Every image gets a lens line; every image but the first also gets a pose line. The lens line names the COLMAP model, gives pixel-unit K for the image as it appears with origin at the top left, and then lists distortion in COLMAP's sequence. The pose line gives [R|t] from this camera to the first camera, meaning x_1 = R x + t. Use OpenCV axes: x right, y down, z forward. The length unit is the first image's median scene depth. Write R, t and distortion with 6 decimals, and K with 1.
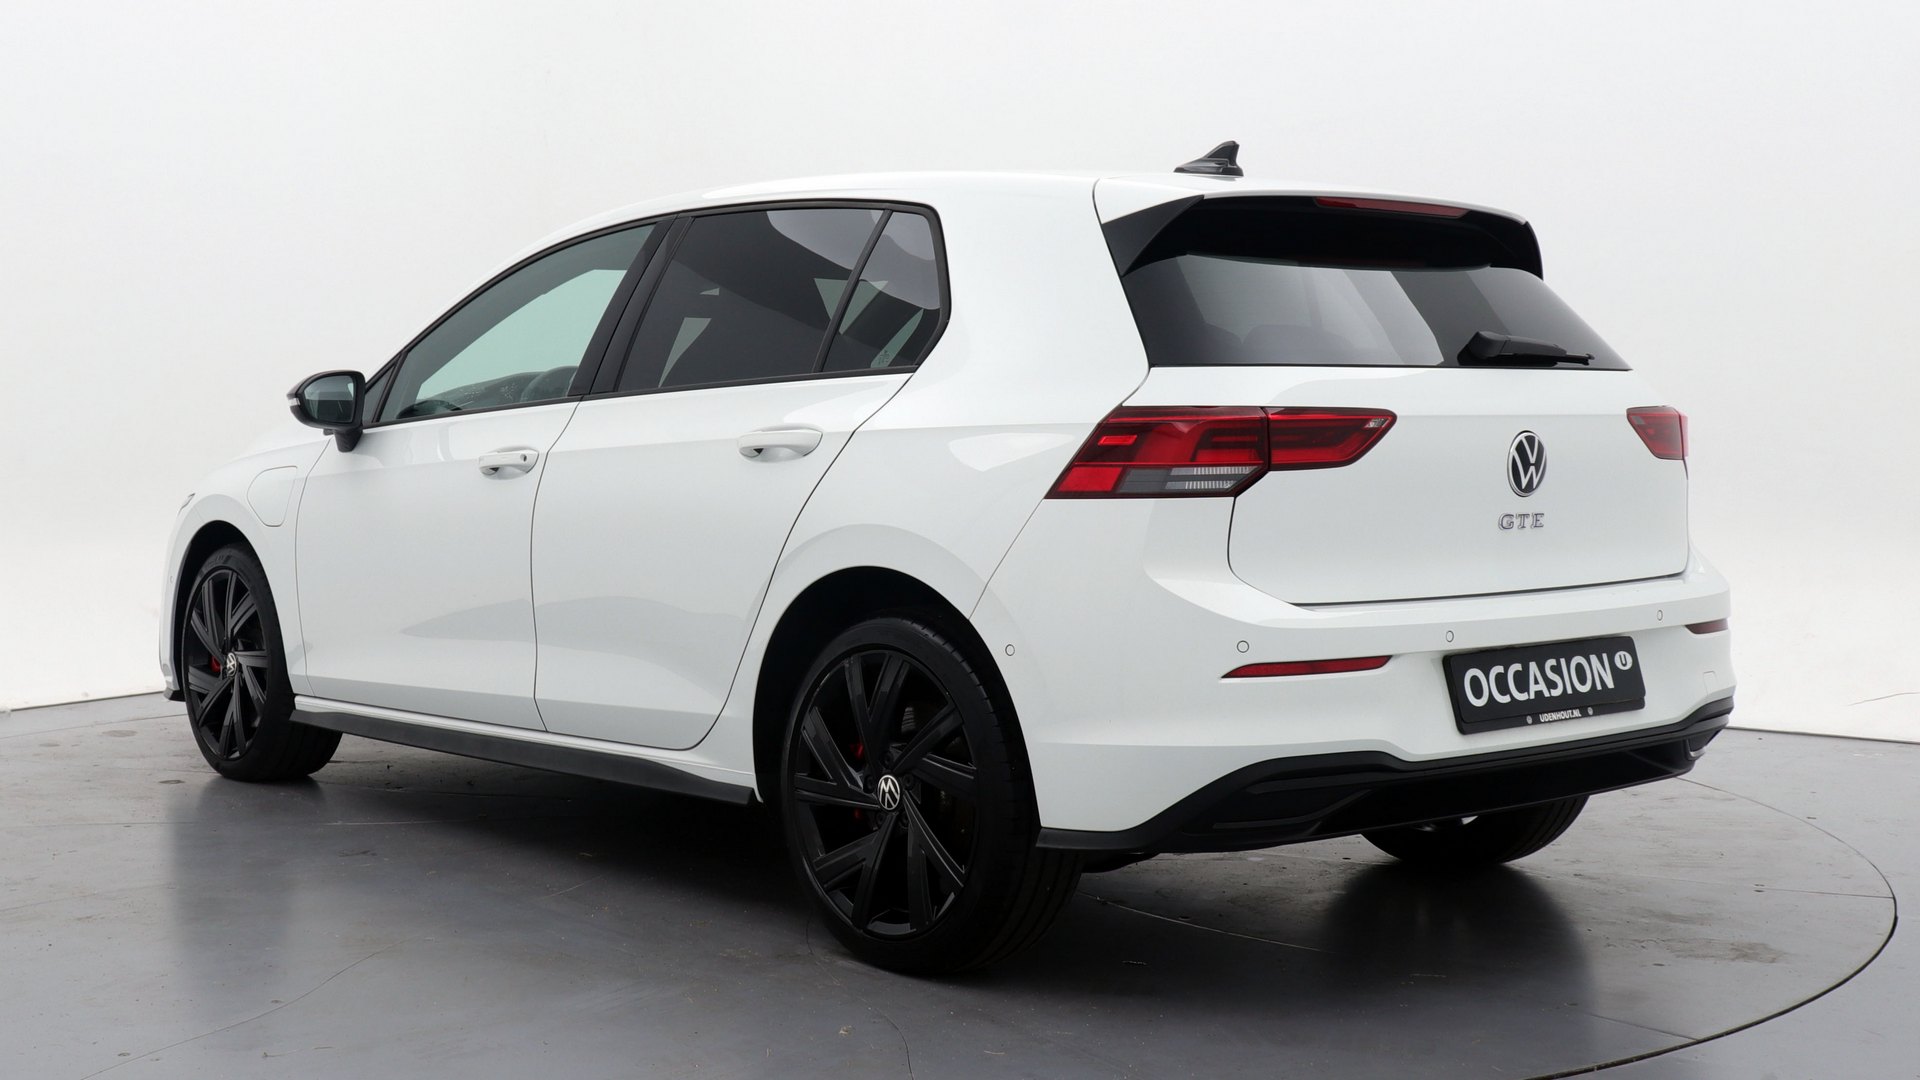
lens RADIAL K [[2590.8, 0, 1030.2], [0, 2590.8, 537.6], [0, 0, 1]] dist [0.009350, 0.009484]
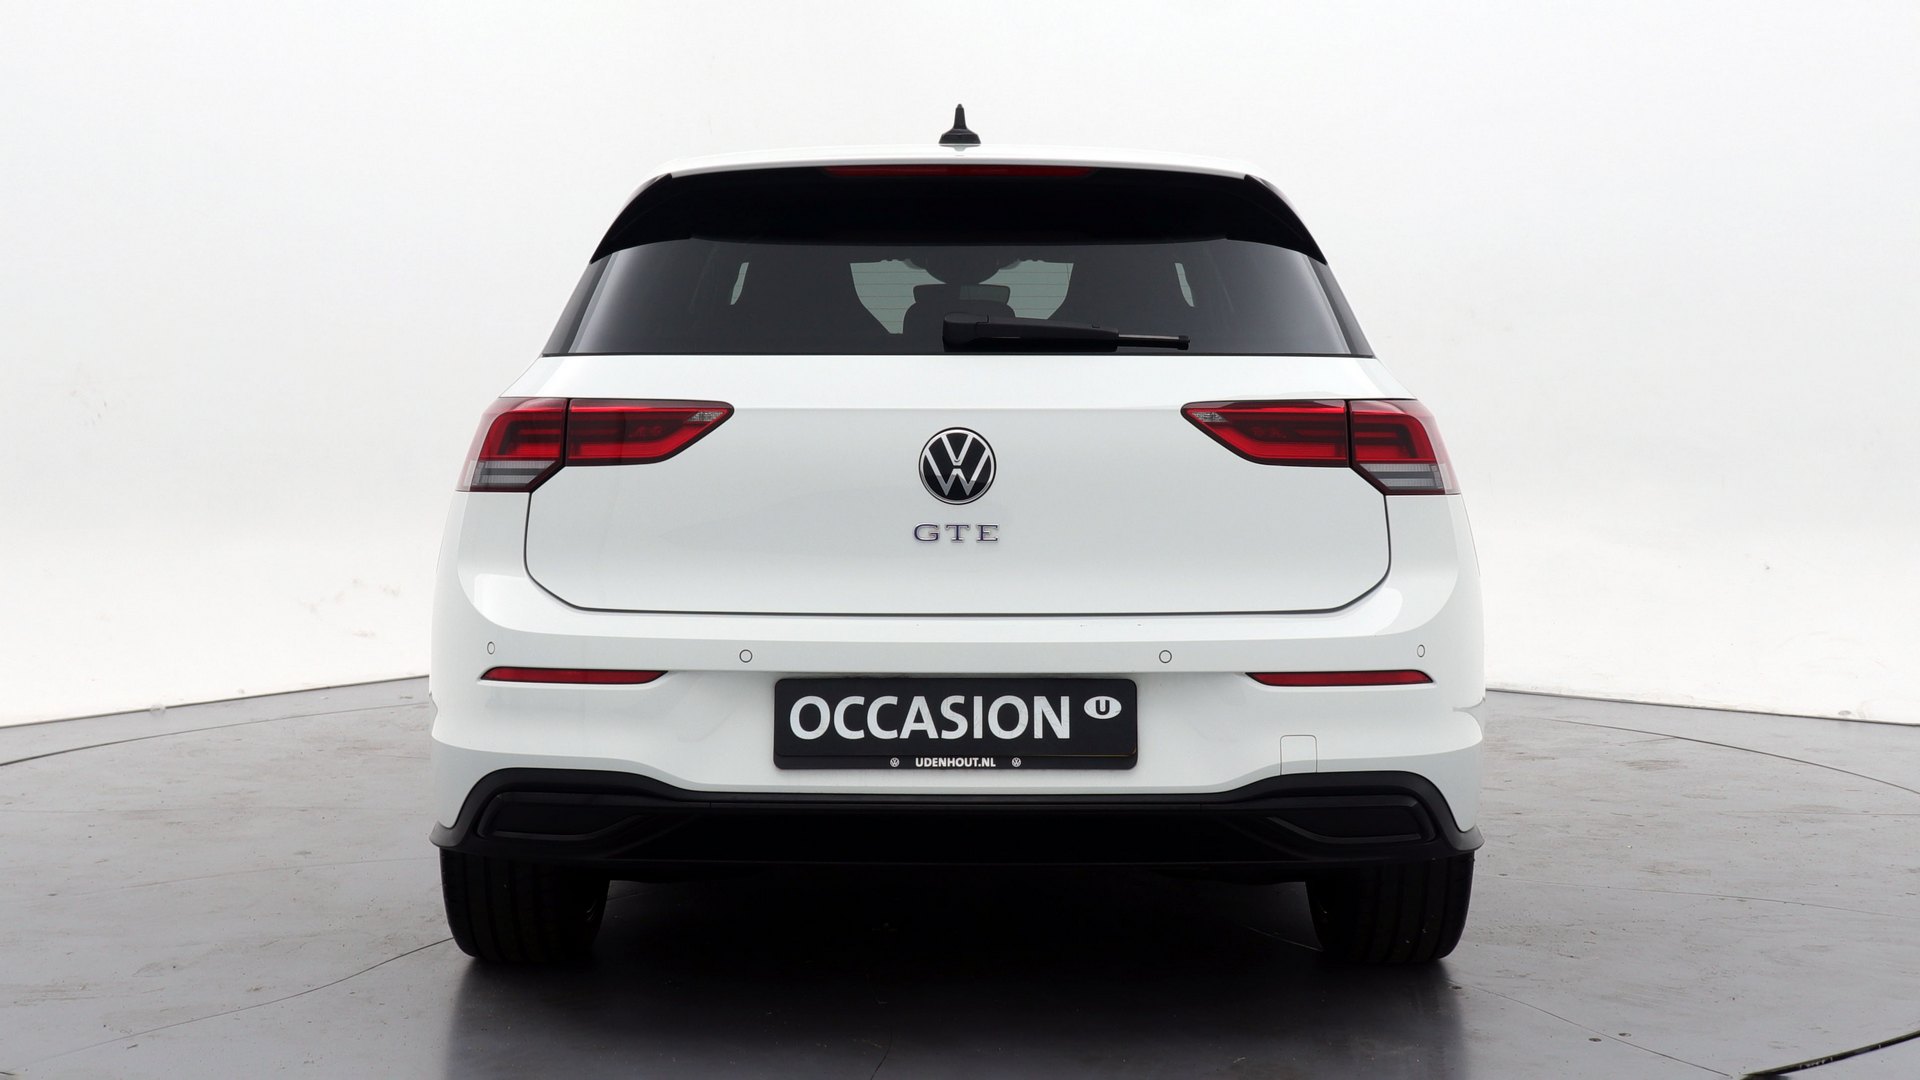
lens RADIAL K [[2590.8, 0, 1030.2], [0, 2590.8, 537.6], [0, 0, 1]] dist [0.009350, 0.009484]
pose [[0.735673, 0.037204, -0.676314, 0.792961], [-0.038267, 0.999179, 0.013339, -0.017347], [0.676255, 0.016068, 0.736492, 0.388087]]
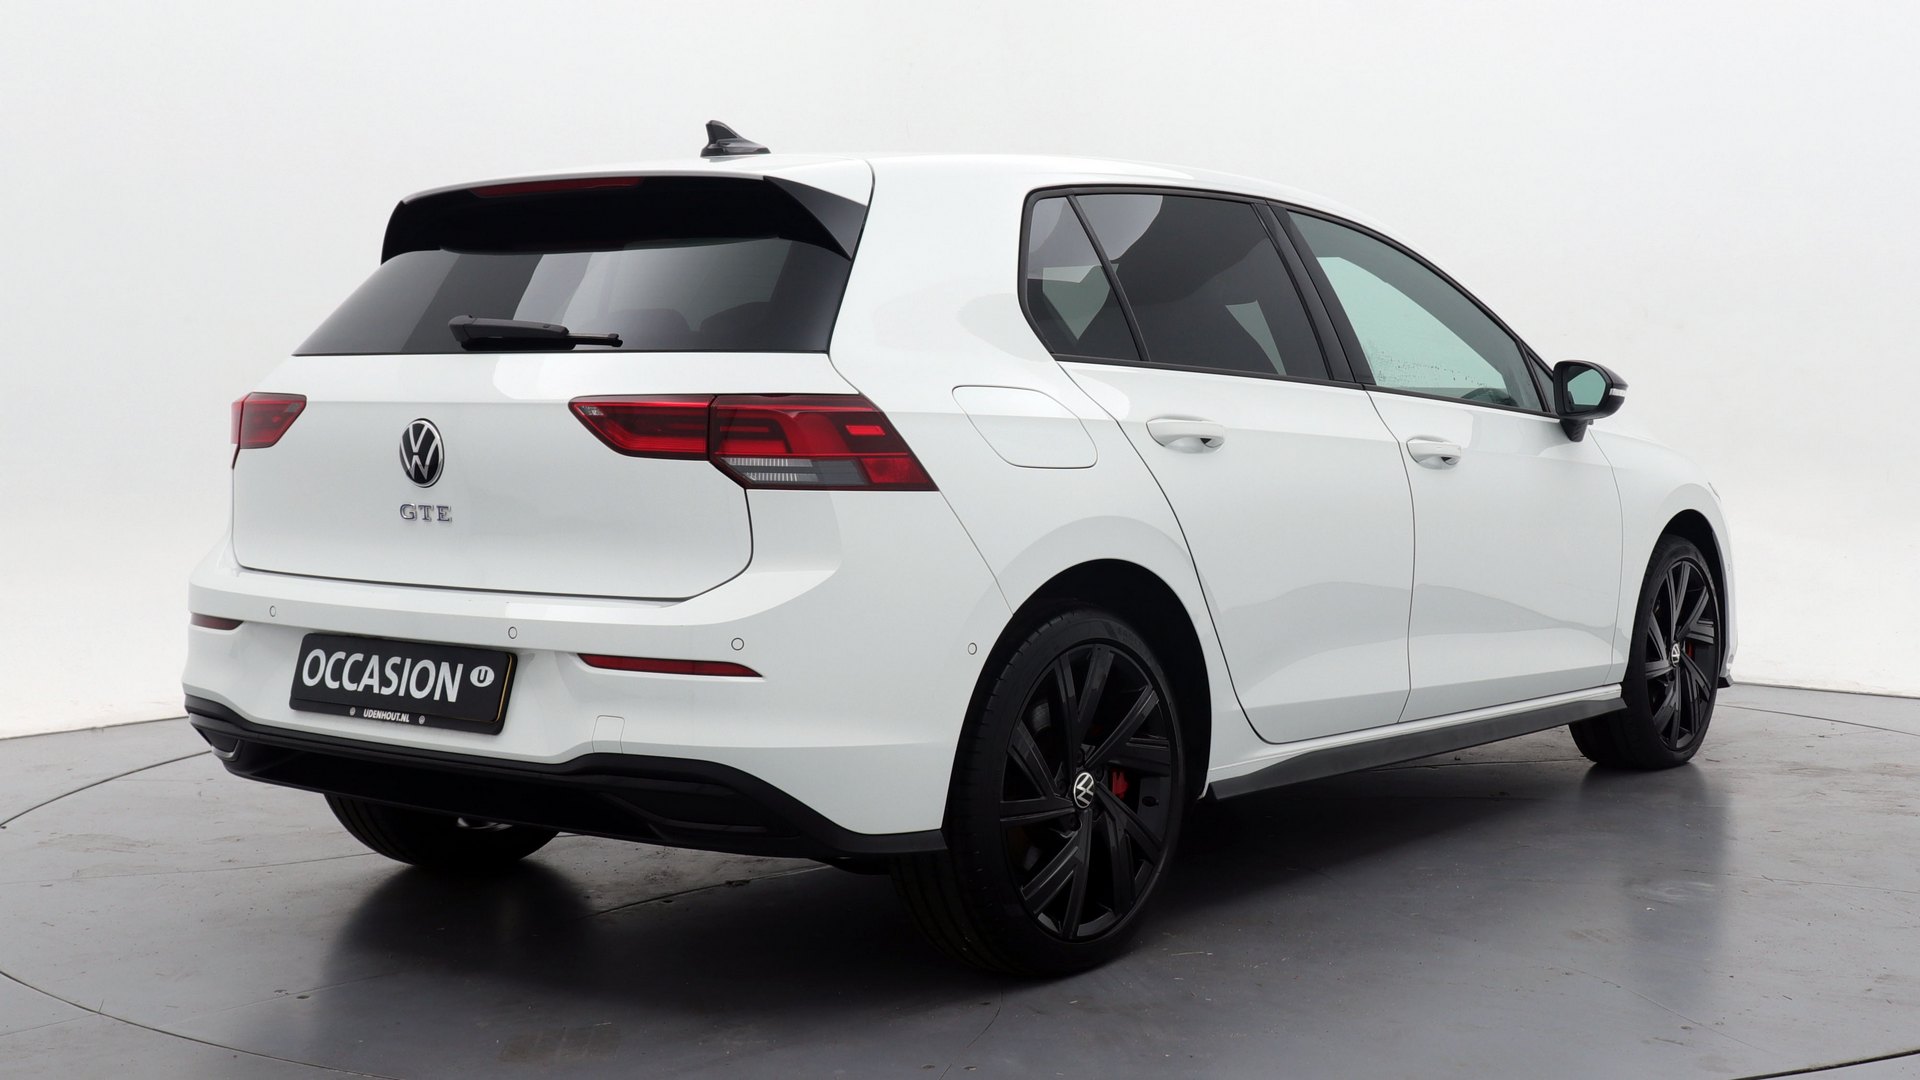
lens RADIAL K [[2590.8, 0, 1030.2], [0, 2590.8, 537.6], [0, 0, 1]] dist [0.009350, 0.009484]
pose [[0.158041, 0.056984, -0.985787, 1.180426], [-0.056127, 0.997238, 0.048647, -0.056894], [0.985836, 0.047641, 0.160803, 1.074550]]
